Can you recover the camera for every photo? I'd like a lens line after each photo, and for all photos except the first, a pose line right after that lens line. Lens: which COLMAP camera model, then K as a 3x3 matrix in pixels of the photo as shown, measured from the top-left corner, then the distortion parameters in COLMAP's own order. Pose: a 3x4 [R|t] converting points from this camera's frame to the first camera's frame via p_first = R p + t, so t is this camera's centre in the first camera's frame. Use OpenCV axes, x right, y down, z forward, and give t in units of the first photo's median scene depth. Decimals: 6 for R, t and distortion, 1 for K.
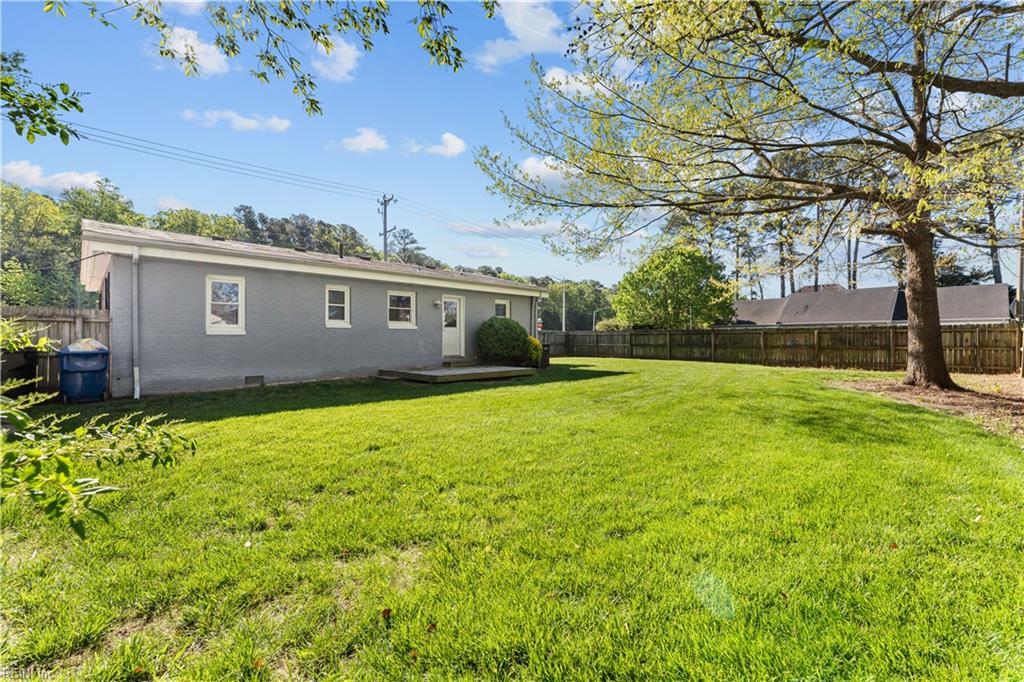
lens RADIAL K [[432.7, 0, 514.1], [0, 432.7, 340.0], [0, 0, 1]] dist [0.001734, -0.000500]
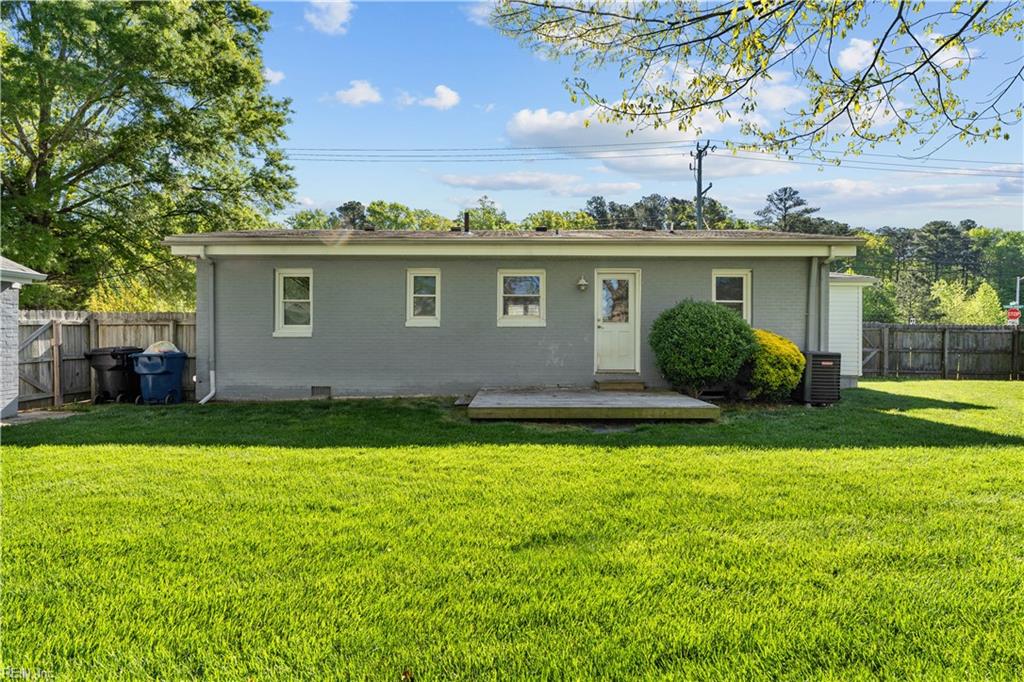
lens RADIAL K [[519.5, 0, 510.7], [0, 519.5, 340.5], [0, 0, 1]] dist [-0.002077, -0.000170]
pose [[0.708213, 0.004276, -0.705986, 0.219821], [-0.002735, 0.999991, 0.003314, -0.005872], [0.705994, -0.000416, 0.708218, 0.335217]]
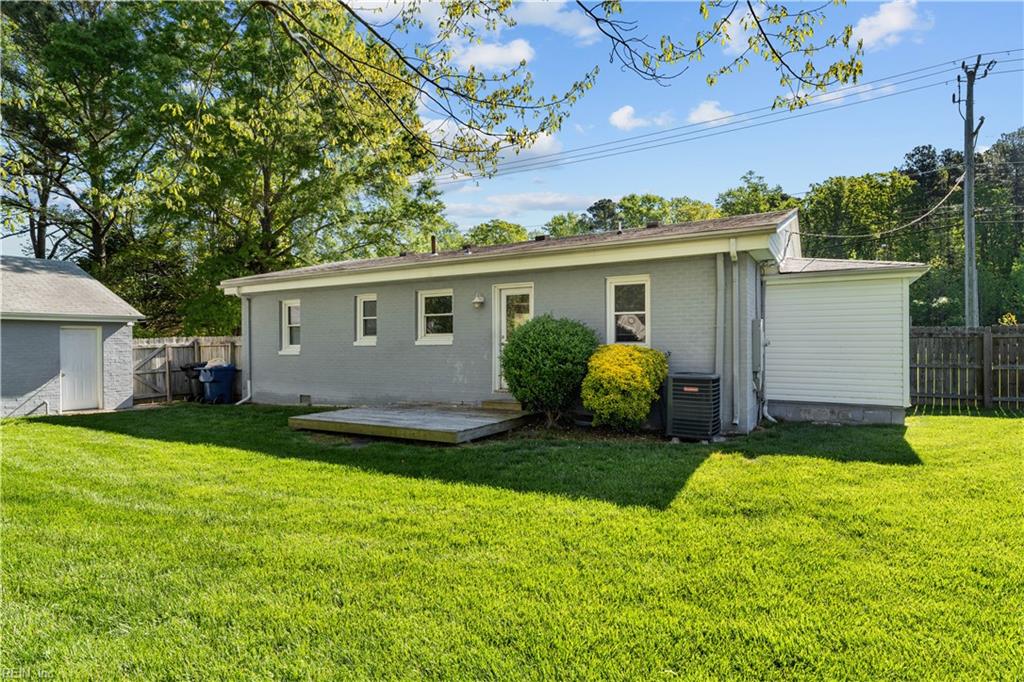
lens RADIAL K [[575.2, 0, 507.9], [0, 575.2, 342.8], [0, 0, 1]] dist [-0.001343, -0.000743]
pose [[0.241928, -0.002930, -0.970290, 0.502422], [0.008998, 0.999959, -0.000776, -0.021281], [0.970253, -0.008543, 0.241944, 0.691004]]
